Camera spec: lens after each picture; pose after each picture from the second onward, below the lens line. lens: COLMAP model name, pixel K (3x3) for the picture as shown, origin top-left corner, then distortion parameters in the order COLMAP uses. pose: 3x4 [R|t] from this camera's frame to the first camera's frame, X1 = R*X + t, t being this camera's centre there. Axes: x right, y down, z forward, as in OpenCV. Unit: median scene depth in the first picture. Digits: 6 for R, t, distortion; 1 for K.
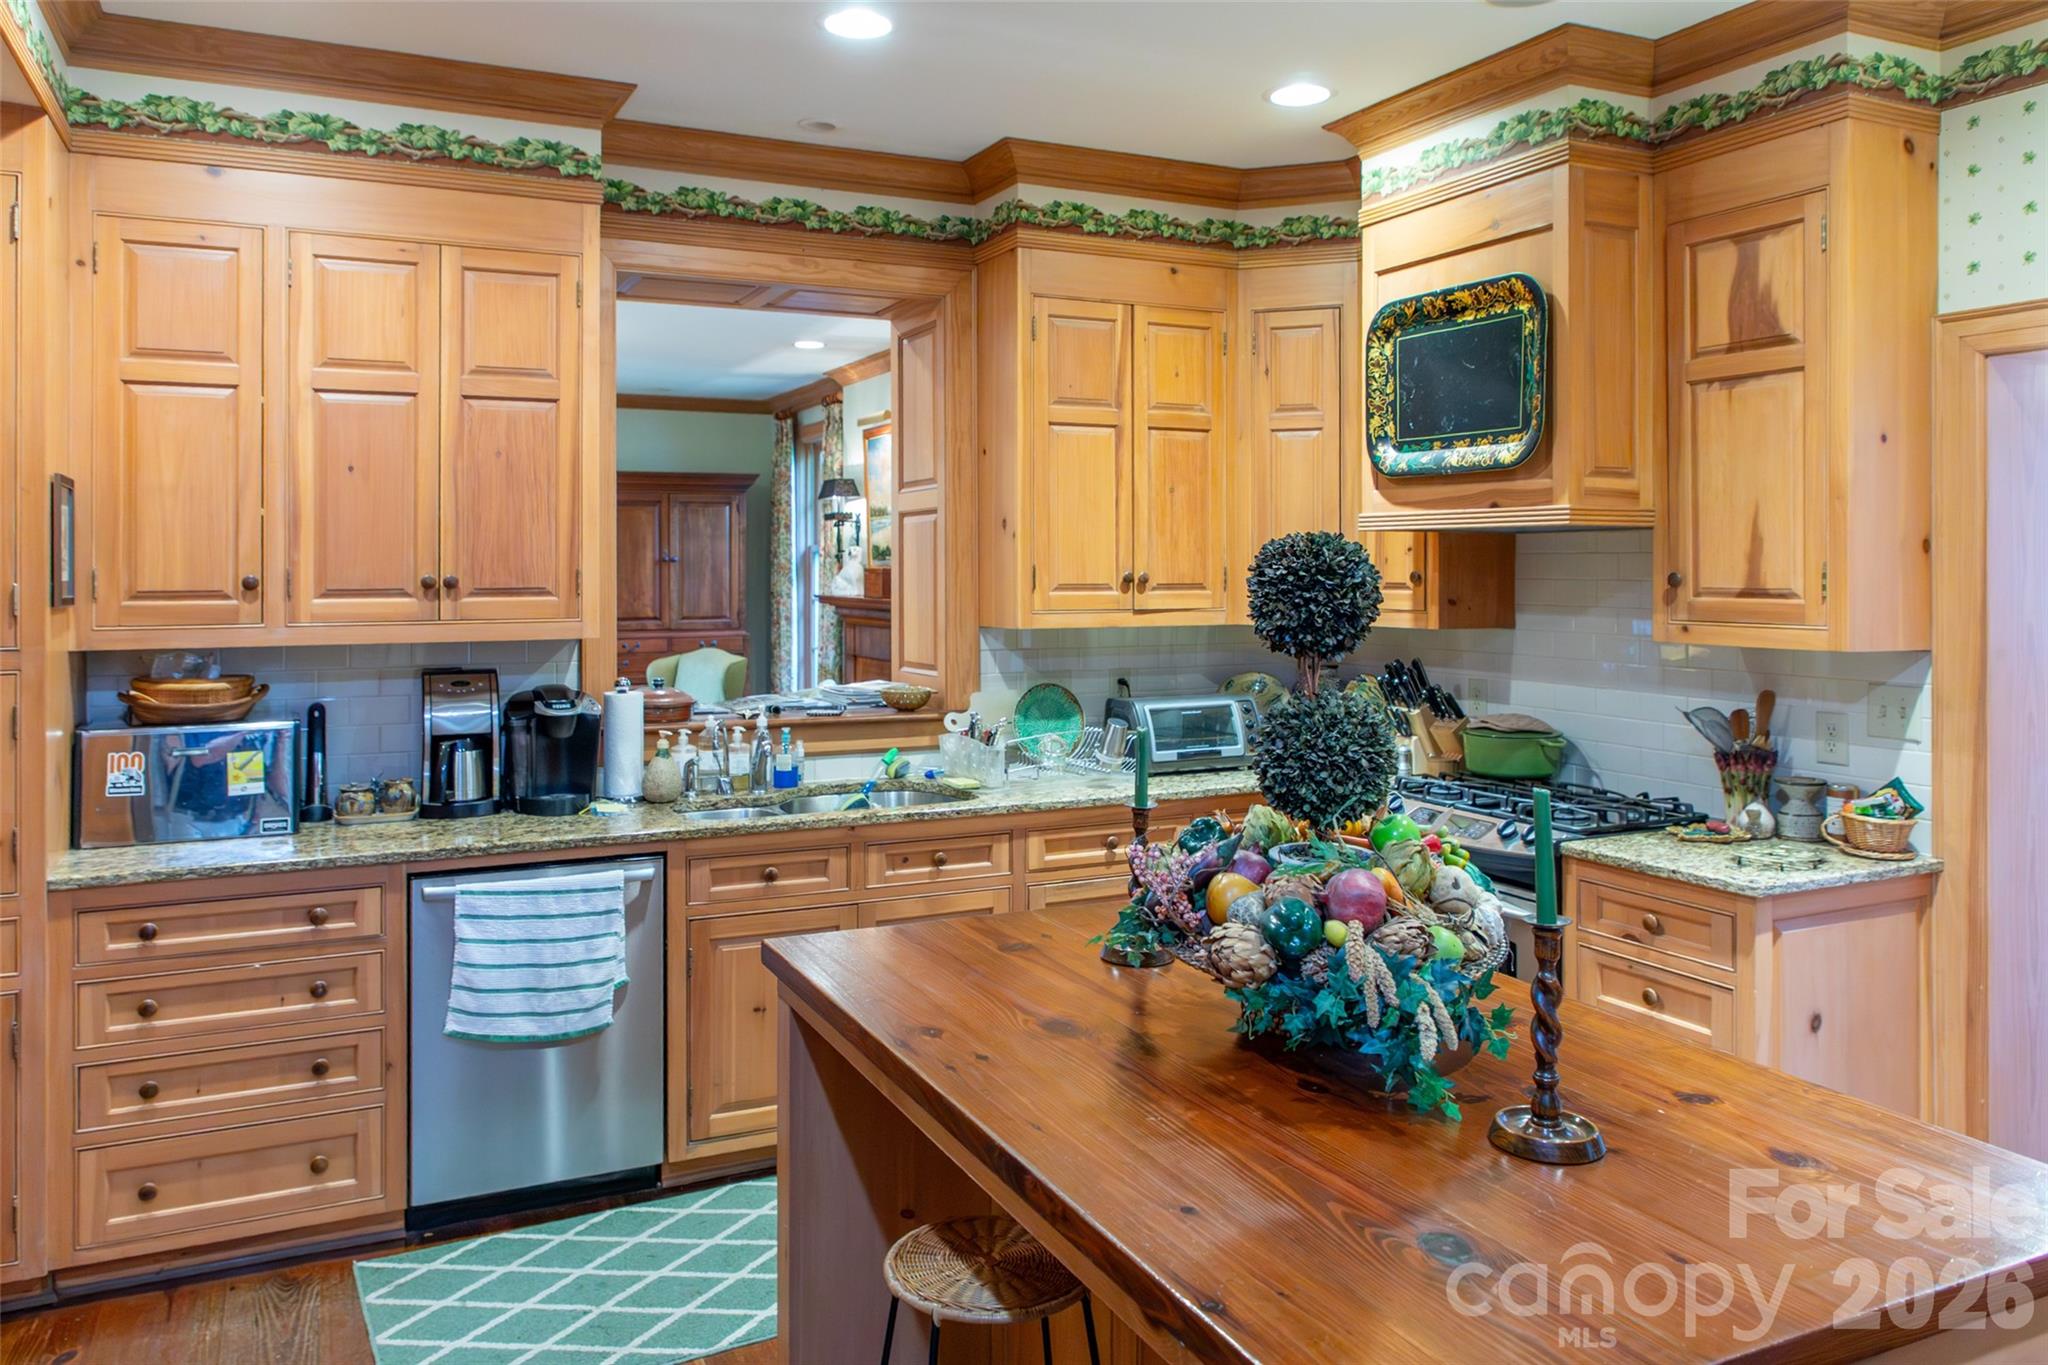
lens RADIAL K [[1444.4, 0, 1004.3], [0, 1444.4, 548.0], [0, 0, 1]] dist [-0.004270, 0.003099]
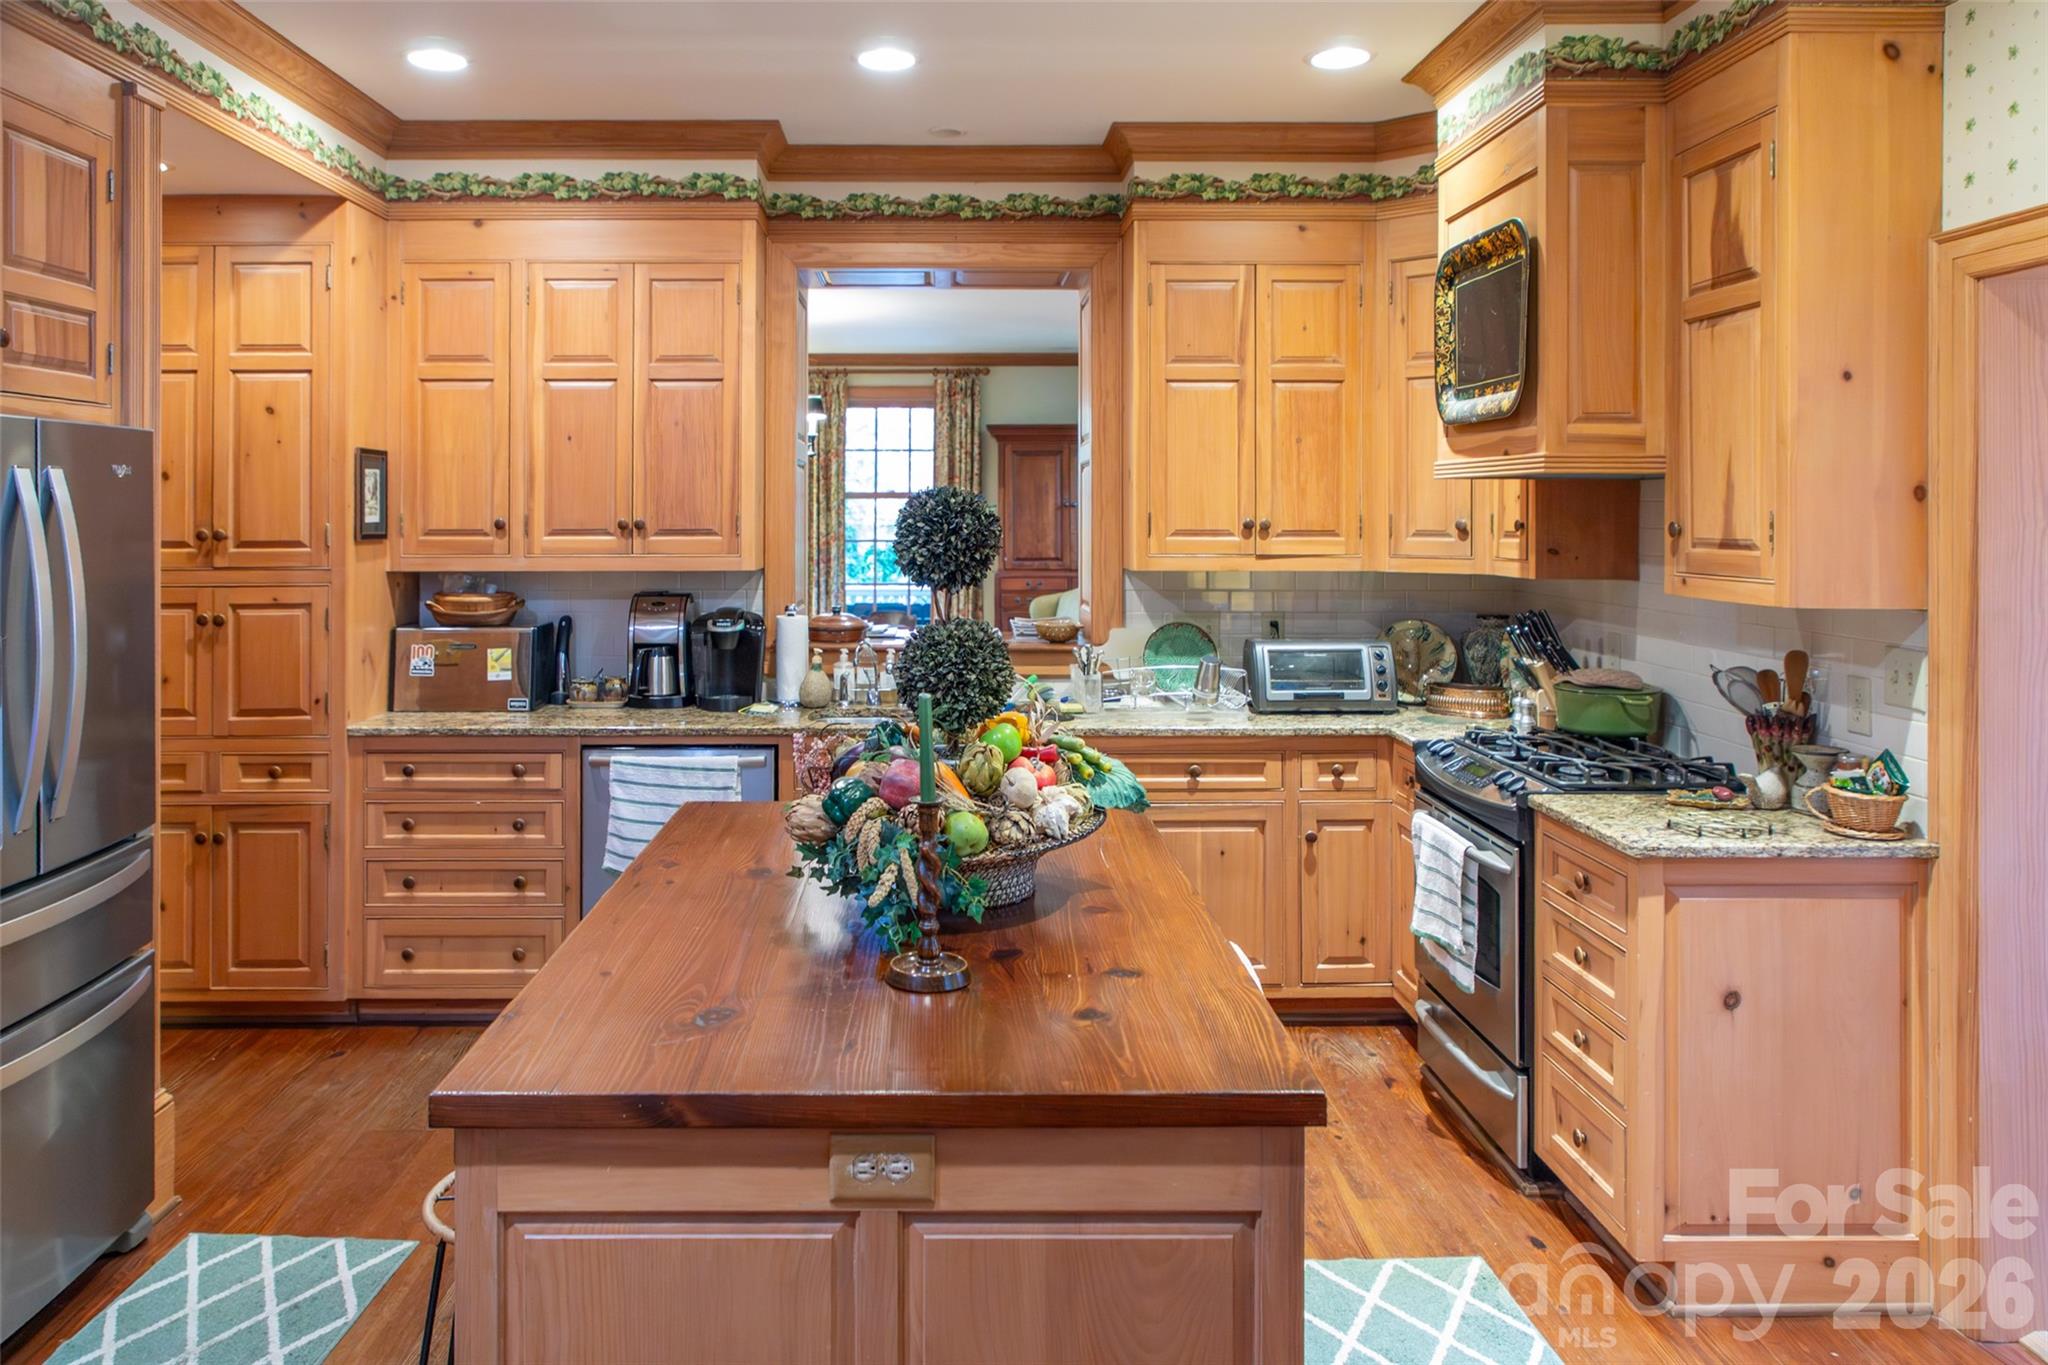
lens RADIAL K [[1451.5, 0, 972.8], [0, 1451.5, 485.9], [0, 0, 1]] dist [-0.002118, -0.000009]
pose [[0.910916, -0.005176, -0.412560, 0.432813], [0.003196, 0.999980, -0.005490, -0.002790], [0.412580, 0.003683, 0.910914, -0.059150]]
